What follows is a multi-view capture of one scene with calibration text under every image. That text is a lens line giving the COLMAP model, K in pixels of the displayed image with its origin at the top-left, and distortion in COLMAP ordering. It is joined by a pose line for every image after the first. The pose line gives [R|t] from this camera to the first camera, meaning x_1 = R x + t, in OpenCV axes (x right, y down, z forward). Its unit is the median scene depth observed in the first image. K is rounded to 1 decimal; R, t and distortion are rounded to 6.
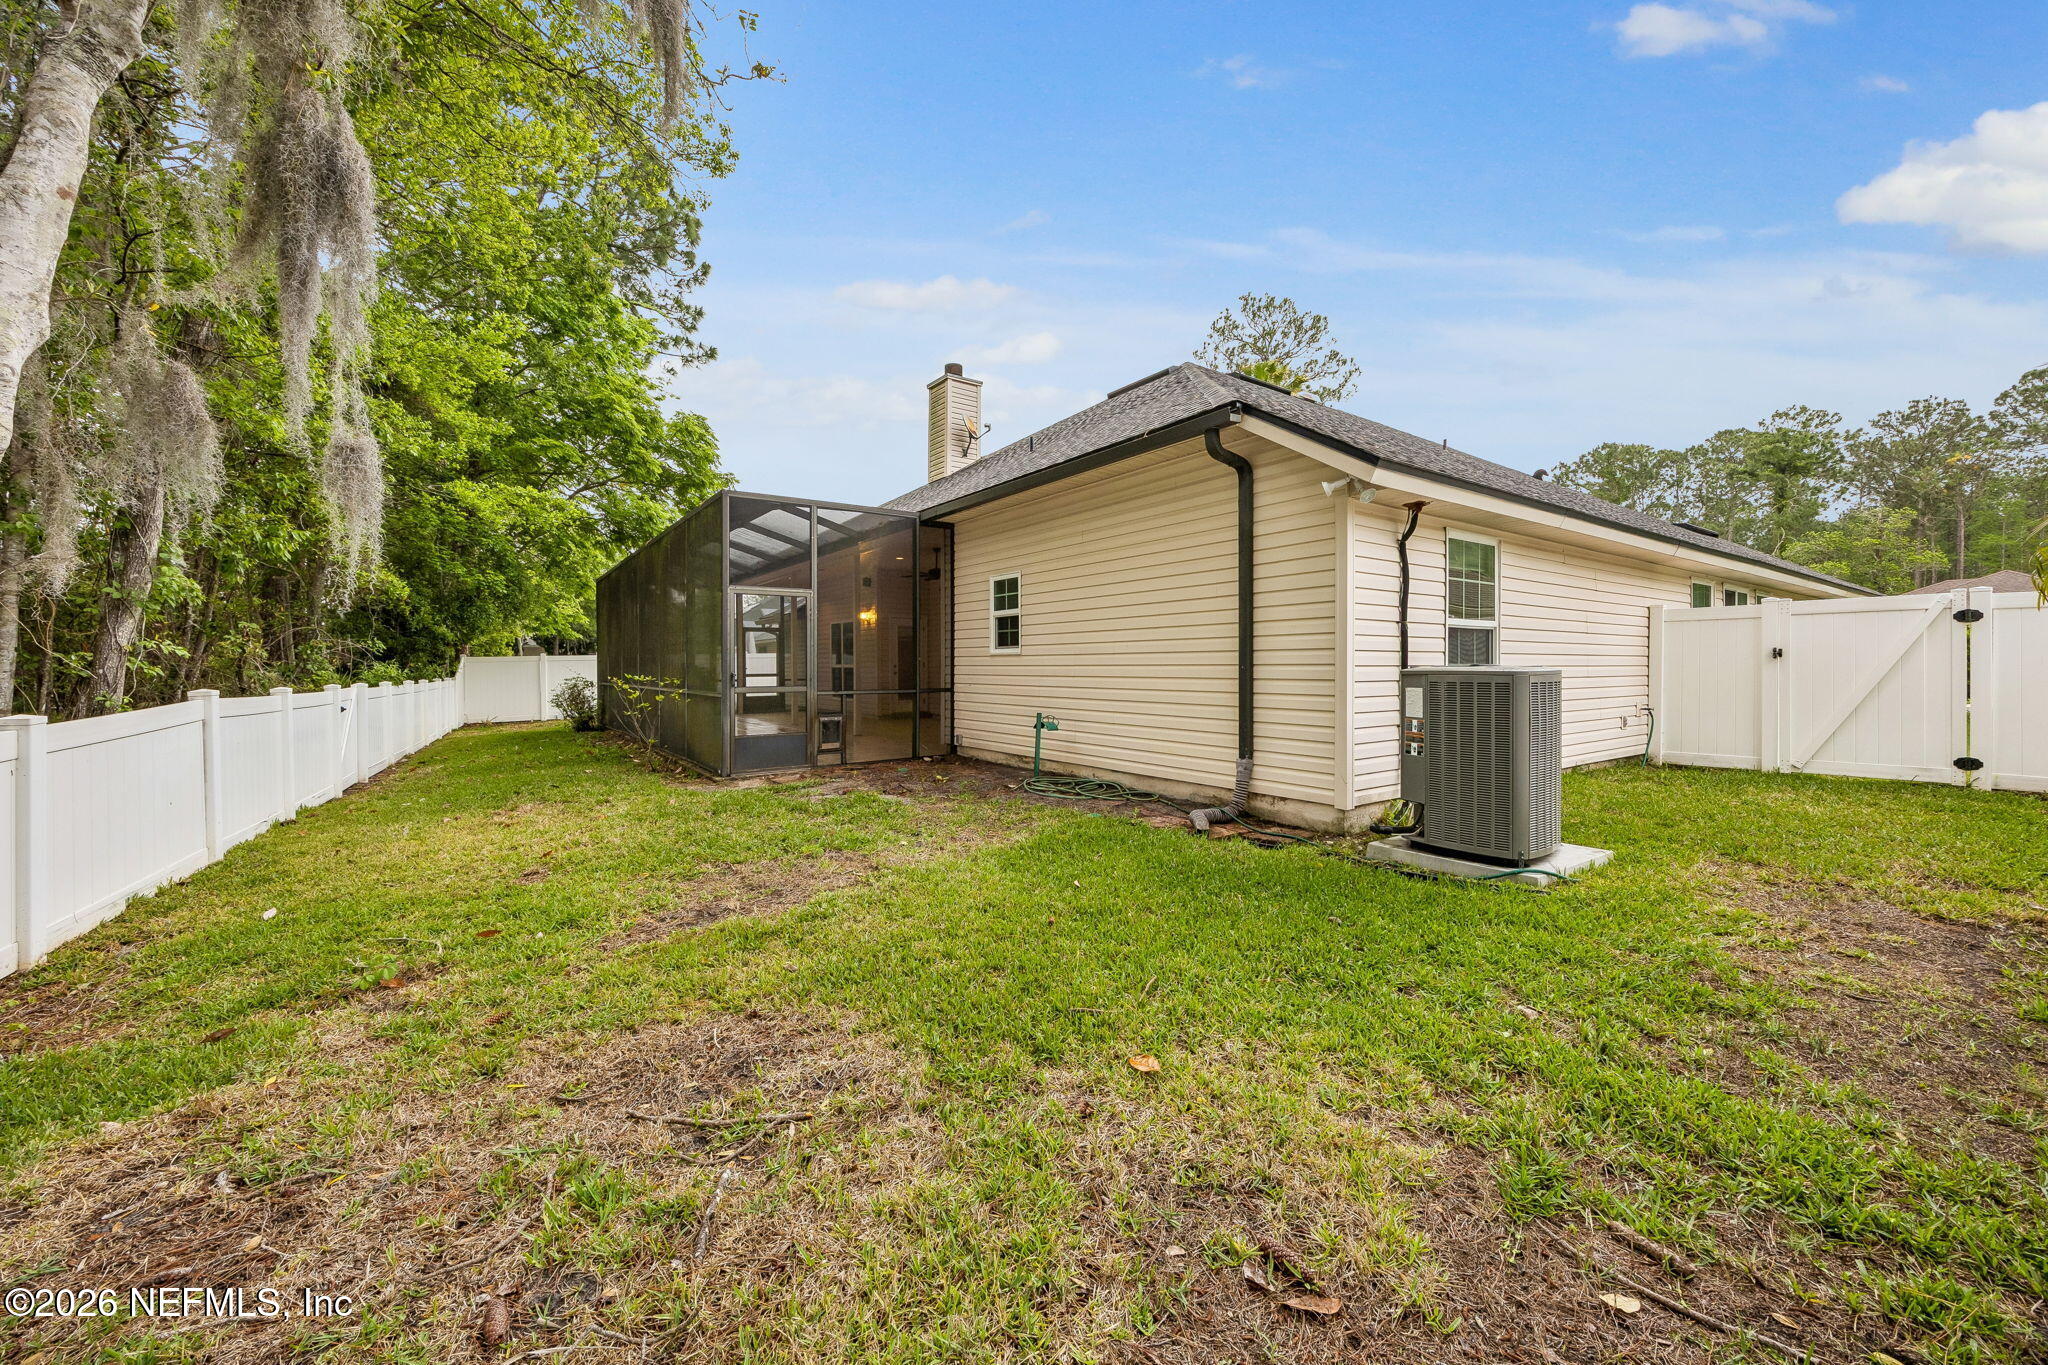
lens RADIAL K [[773.0, 0, 1033.9], [0, 773.0, 679.2], [0, 0, 1]] dist [-0.000713, -0.000017]
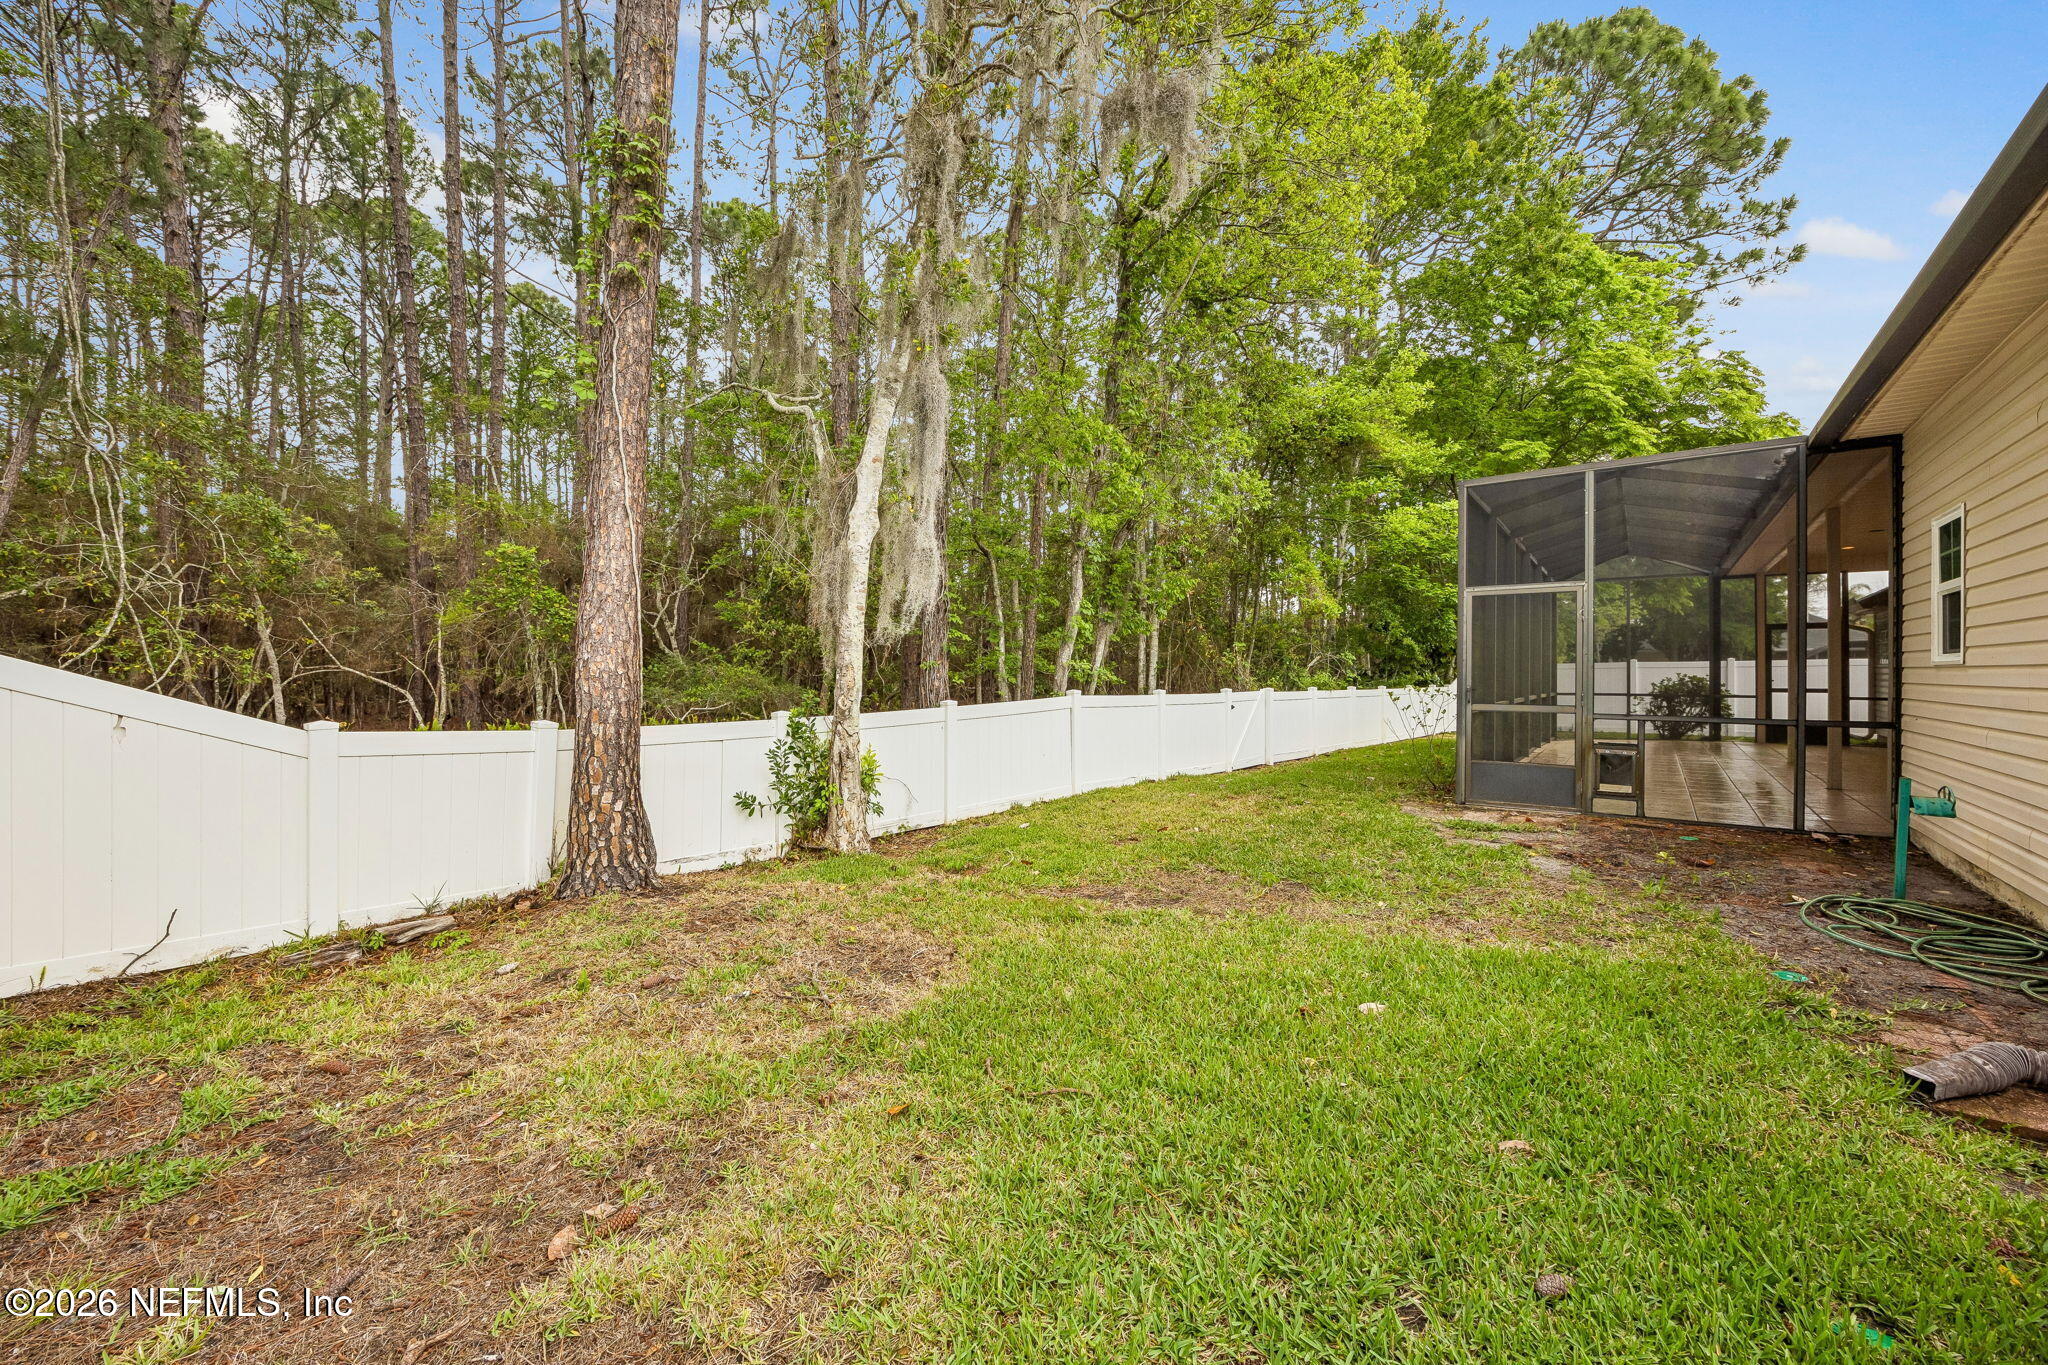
lens RADIAL K [[812.7, 0, 1031.9], [0, 812.7, 671.4], [0, 0, 1]] dist [0.000589, 0.000095]
pose [[0.295121, 0.006659, -0.955437, 0.298161], [-0.026548, 0.999647, -0.001234, -0.009303], [0.955091, 0.025729, 0.295193, 0.226947]]
